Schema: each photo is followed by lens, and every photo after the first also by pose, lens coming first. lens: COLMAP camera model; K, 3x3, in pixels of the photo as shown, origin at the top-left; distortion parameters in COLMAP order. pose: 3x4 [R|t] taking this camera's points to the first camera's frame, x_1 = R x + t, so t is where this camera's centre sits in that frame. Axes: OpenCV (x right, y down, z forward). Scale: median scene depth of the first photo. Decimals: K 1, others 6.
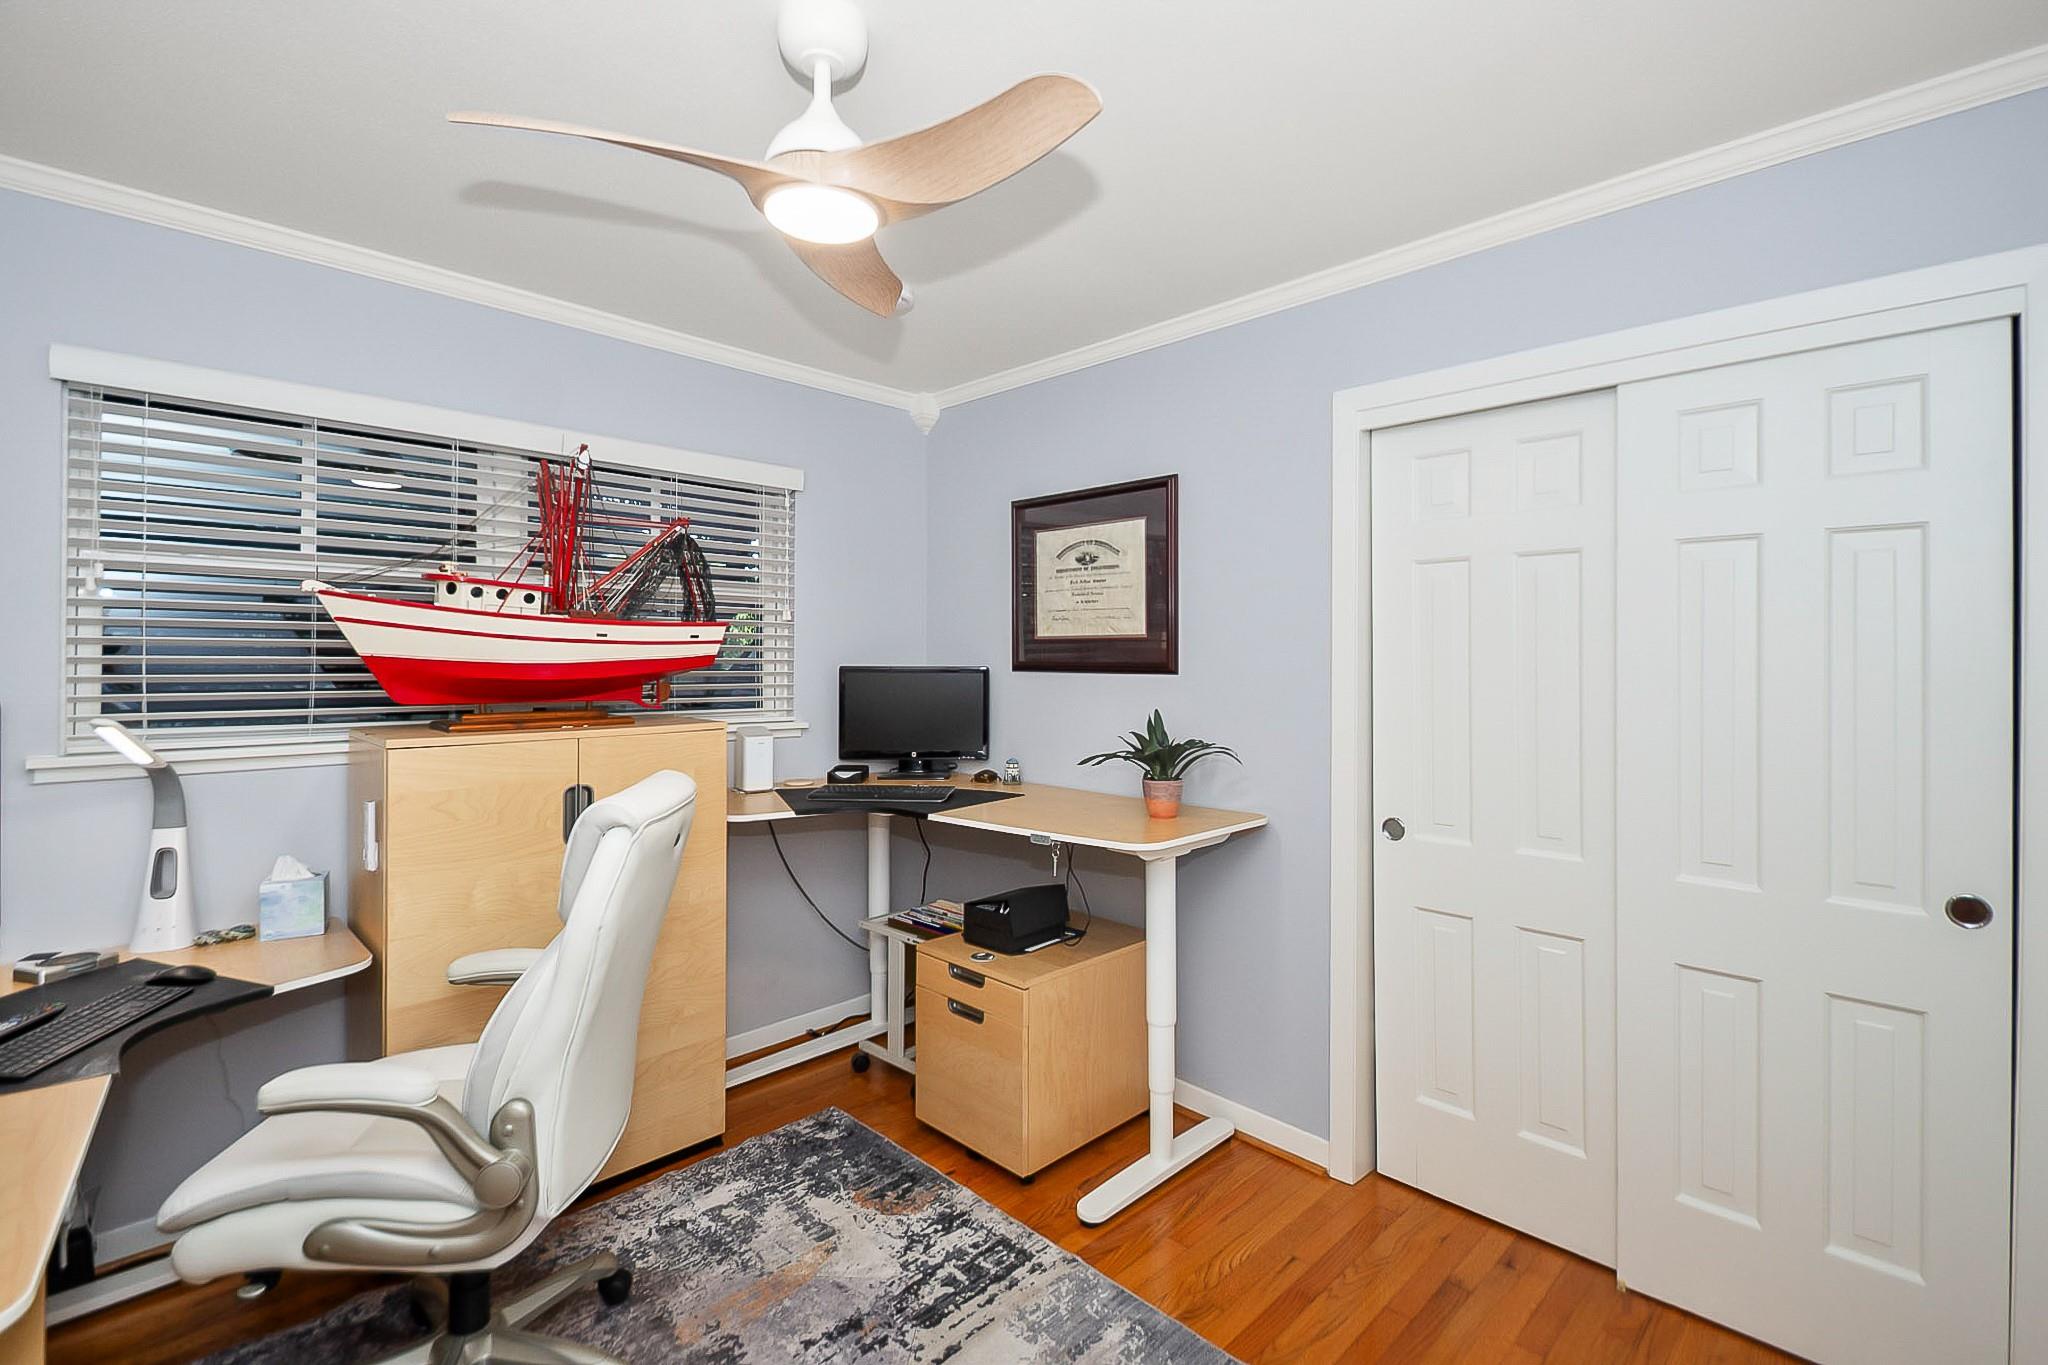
lens RADIAL K [[917.1, 0, 1018.6], [0, 917.1, 667.2], [0, 0, 1]] dist [0.013256, -0.007134]
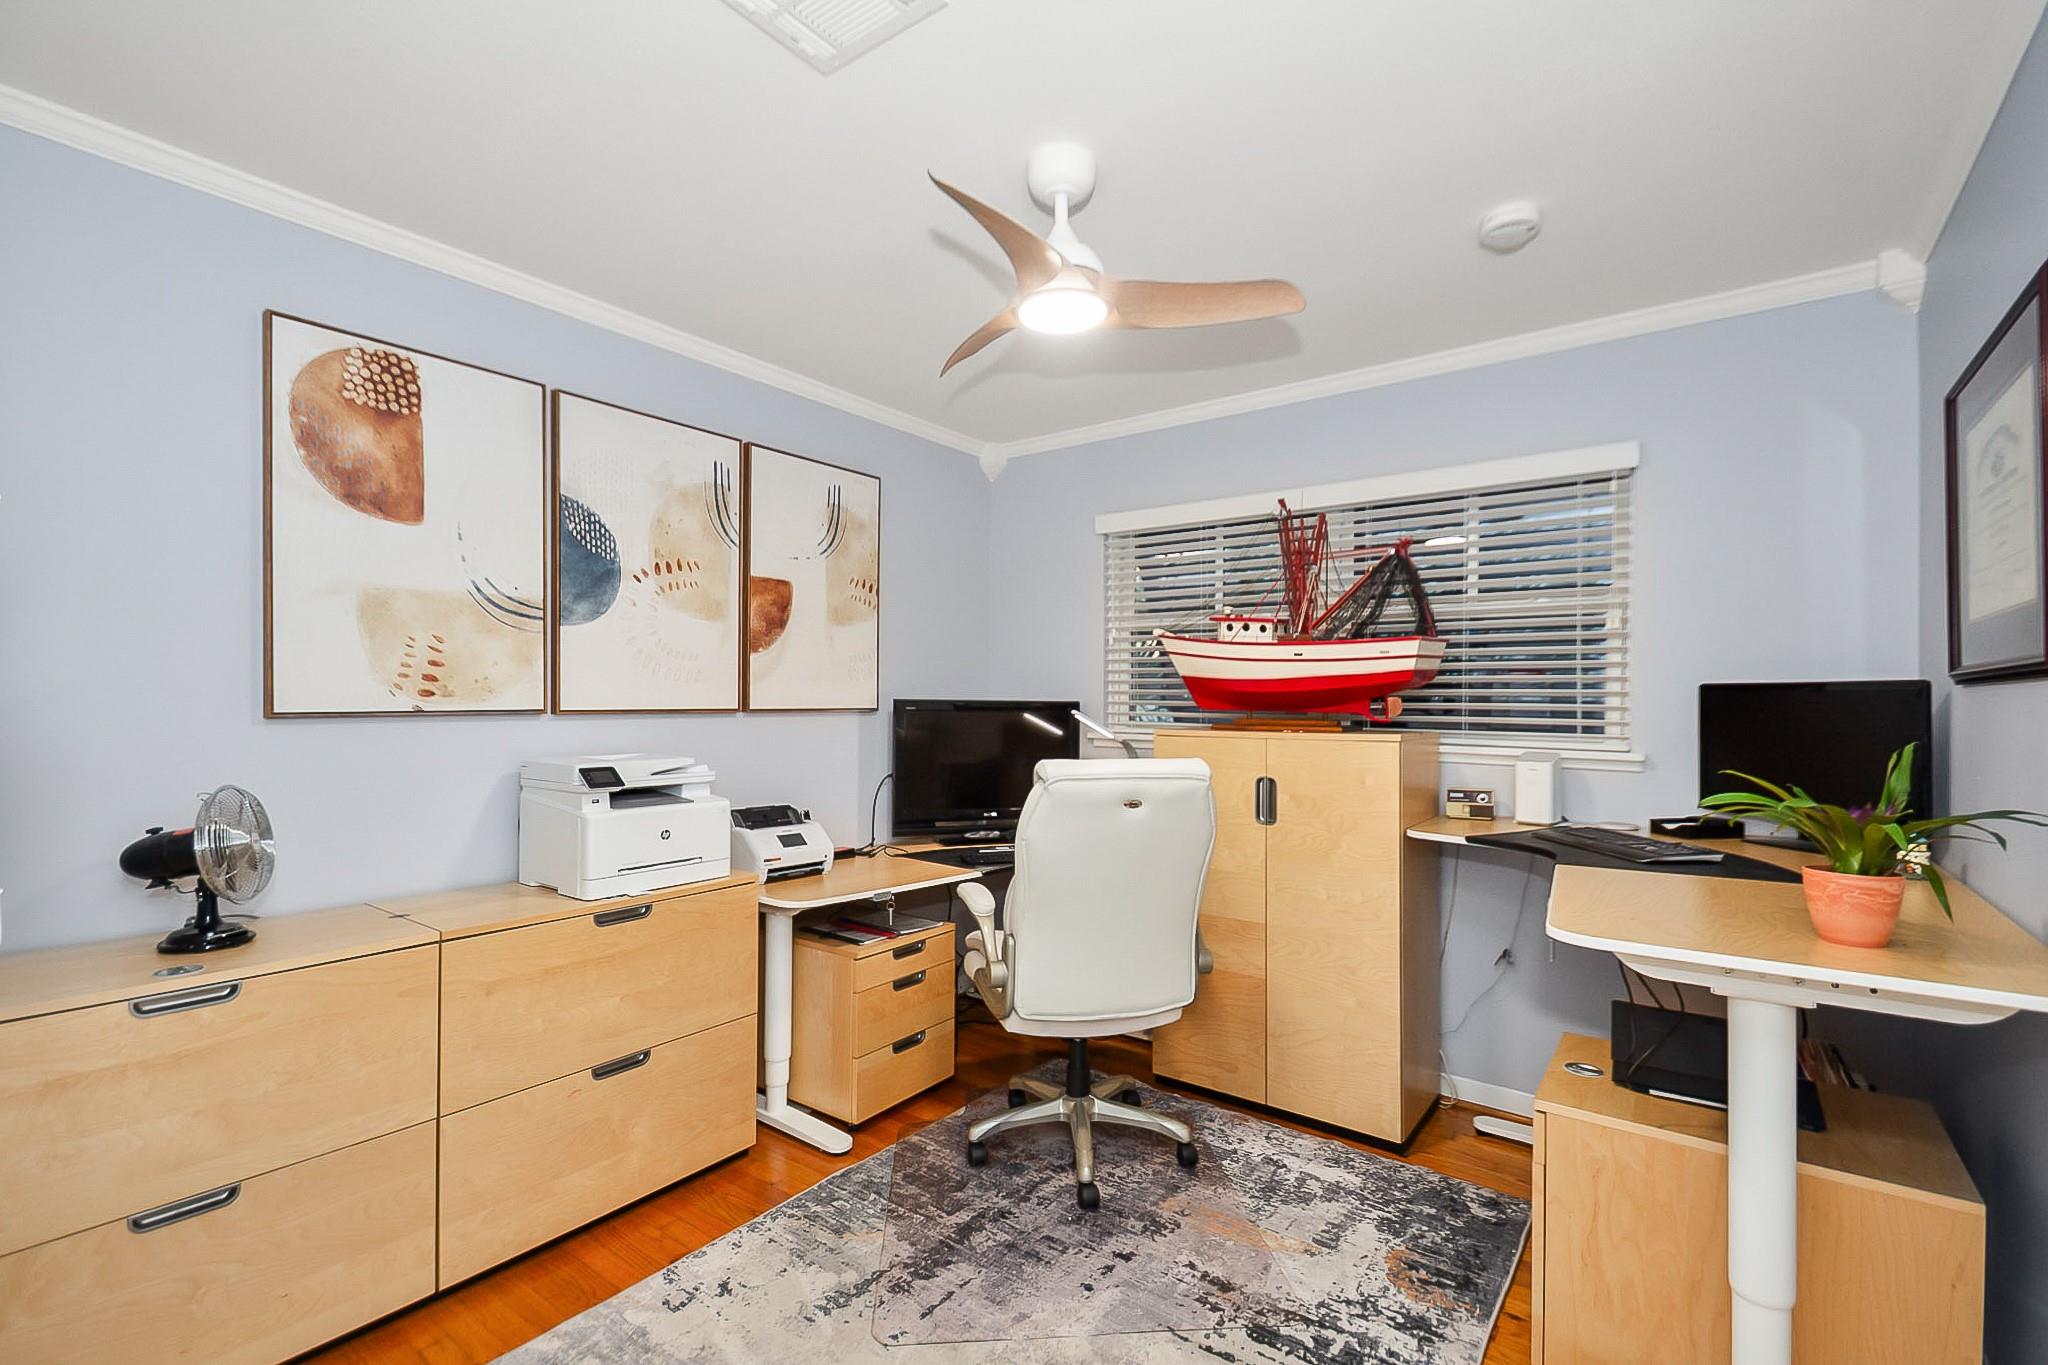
lens RADIAL K [[917.1, 0, 1023.7], [0, 917.1, 695.2], [0, 0, 1]] dist [0.013256, -0.007134]
pose [[0.131723, -0.000669, -0.991286, 0.704425], [-0.011402, 0.999933, -0.002190, 0.023792], [0.991221, 0.011591, 0.131707, 0.508421]]
